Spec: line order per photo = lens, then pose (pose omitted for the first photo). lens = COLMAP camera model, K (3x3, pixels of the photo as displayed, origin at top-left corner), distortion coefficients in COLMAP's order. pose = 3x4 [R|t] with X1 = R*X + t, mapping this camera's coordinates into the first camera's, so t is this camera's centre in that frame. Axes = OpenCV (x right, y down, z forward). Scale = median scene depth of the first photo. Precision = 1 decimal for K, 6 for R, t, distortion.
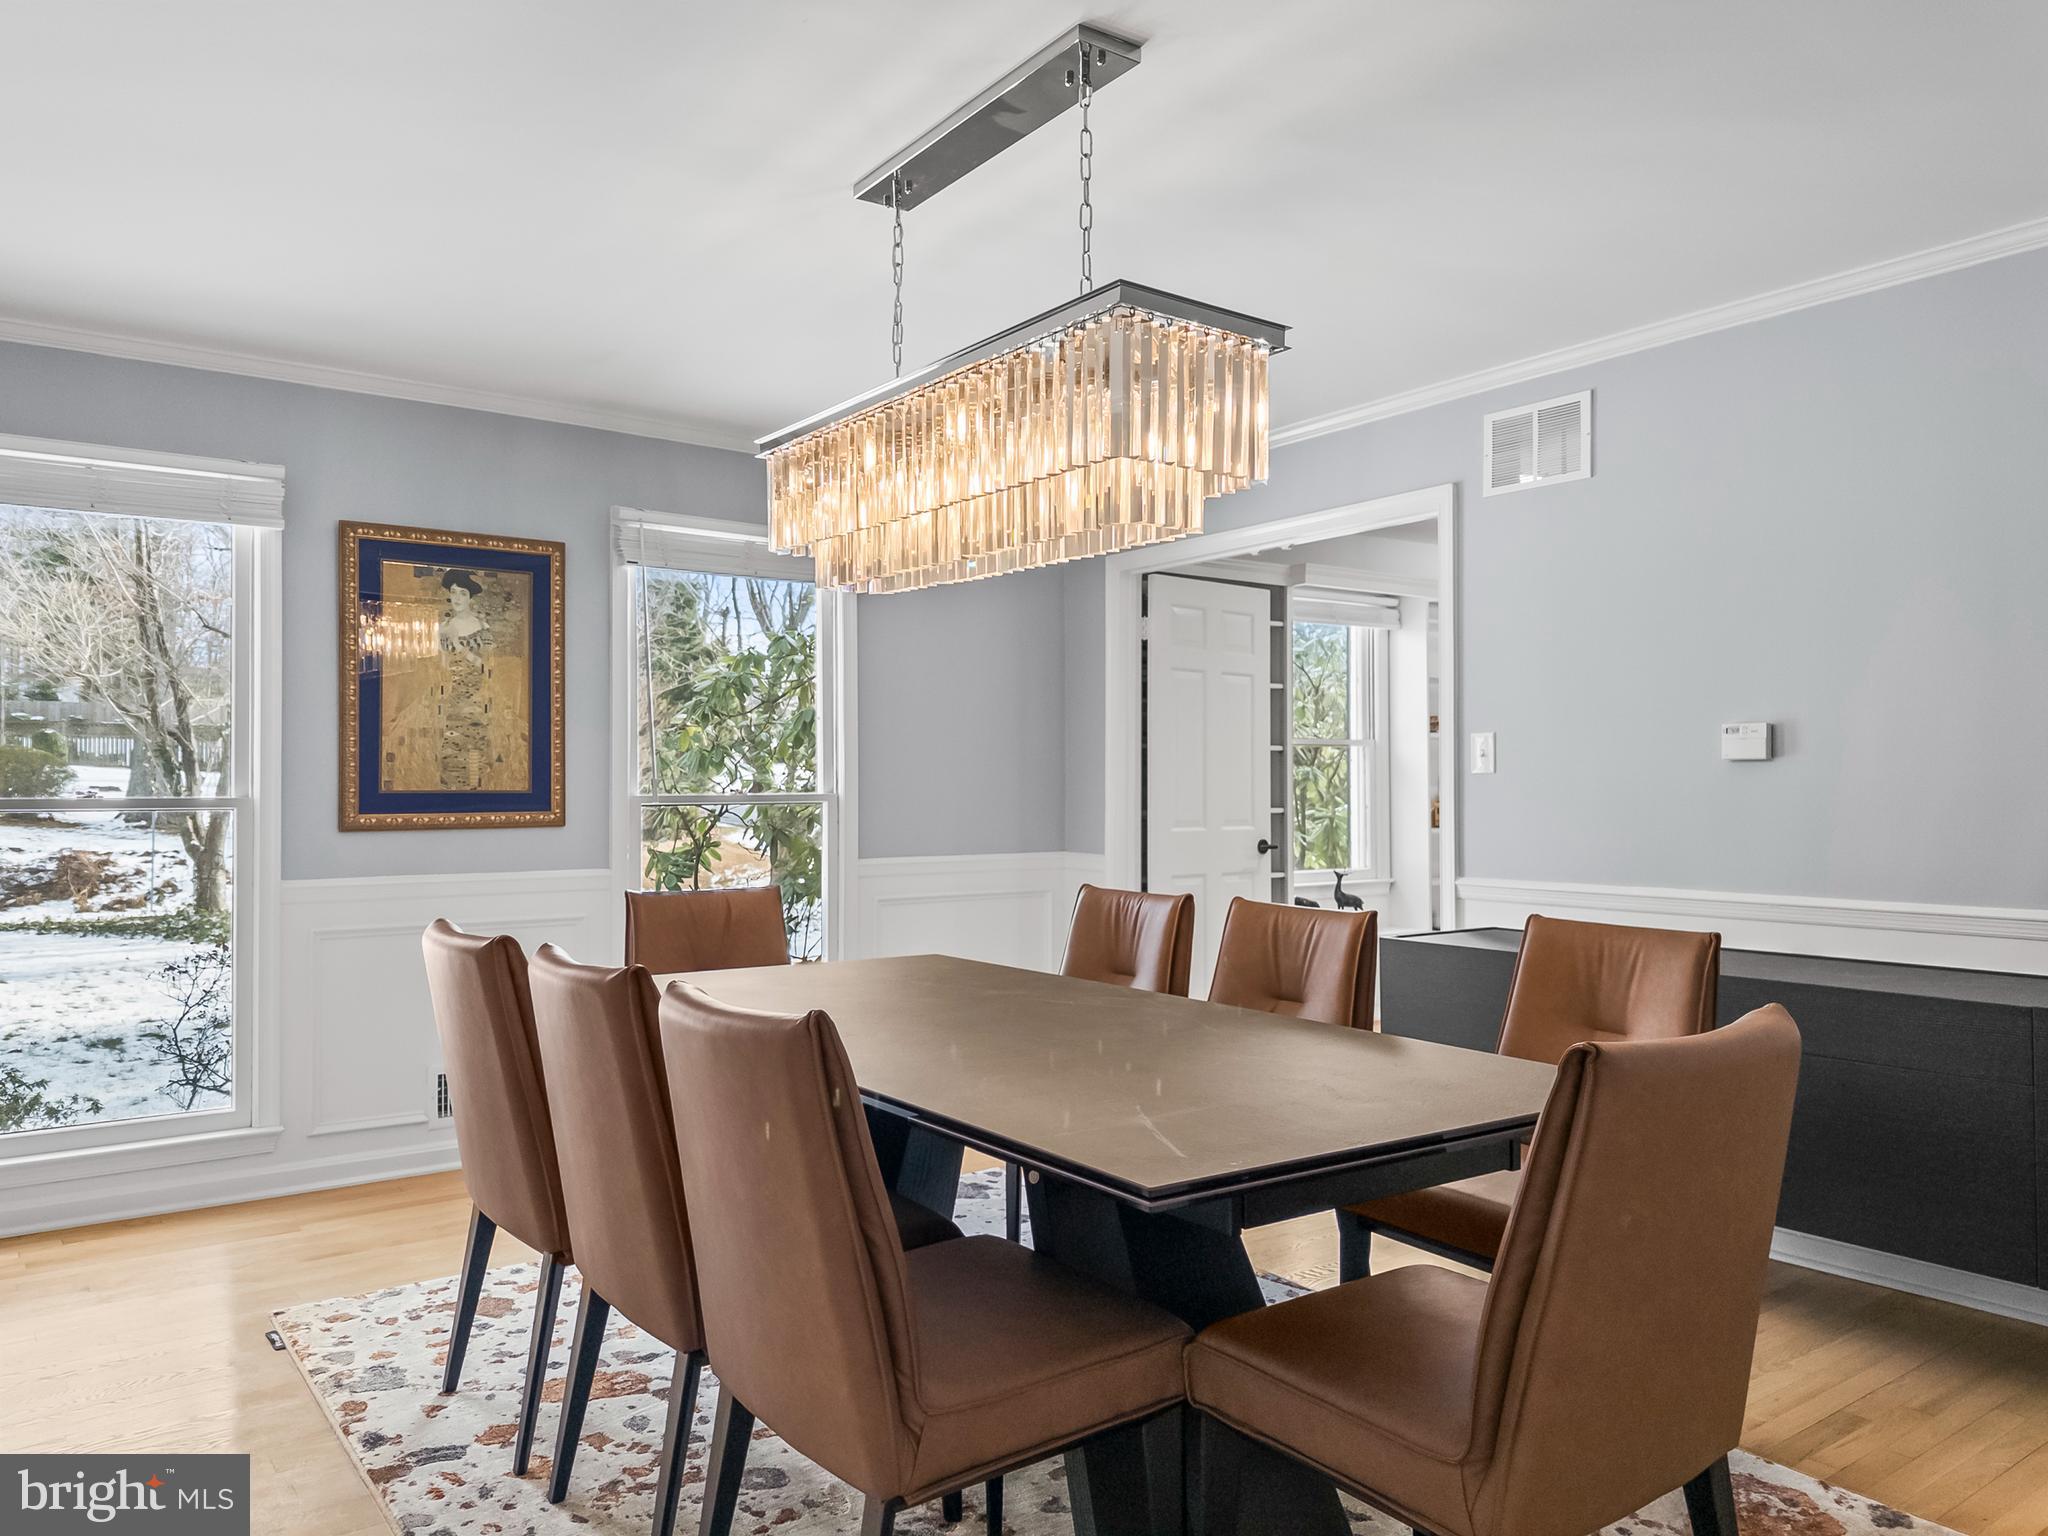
lens RADIAL K [[1430.0, 0, 1026.5], [0, 1430.0, 779.4], [0, 0, 1]] dist [0.021143, -0.030715]
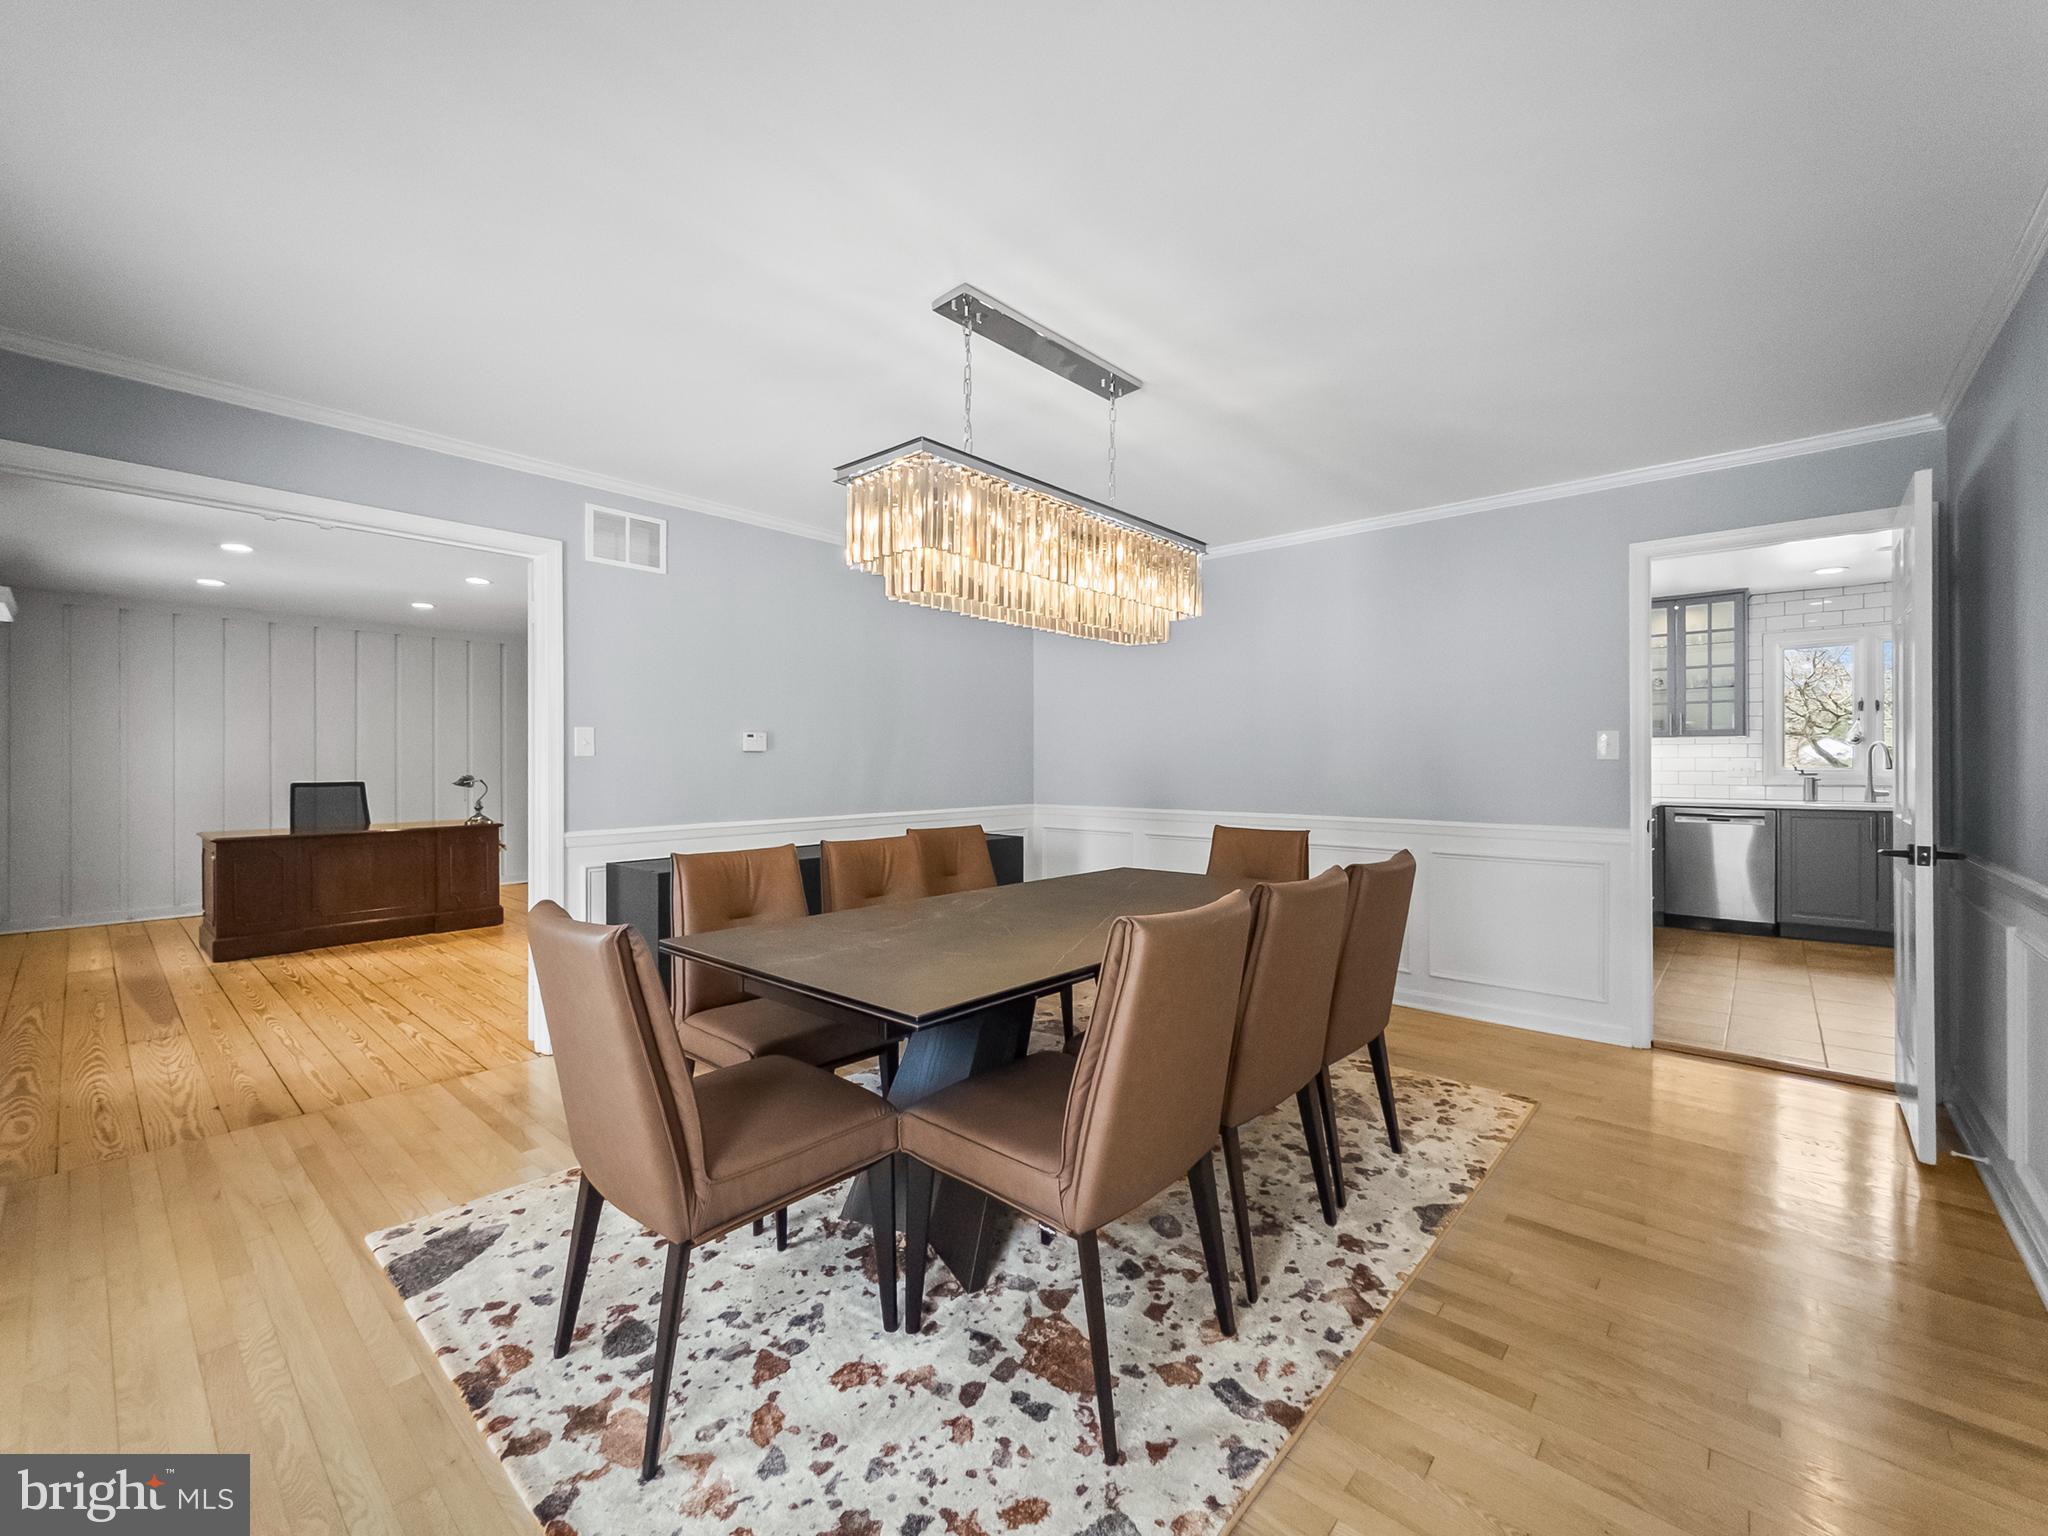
lens RADIAL K [[831.6, 0, 1028.0], [0, 831.6, 760.5], [0, 0, 1]] dist [0.006853, -0.000214]
pose [[-0.195355, 0.003072, 0.980728, -0.960123], [0.002220, 0.999994, -0.002690, 0.004472], [-0.980730, 0.001652, -0.195360, 1.238671]]
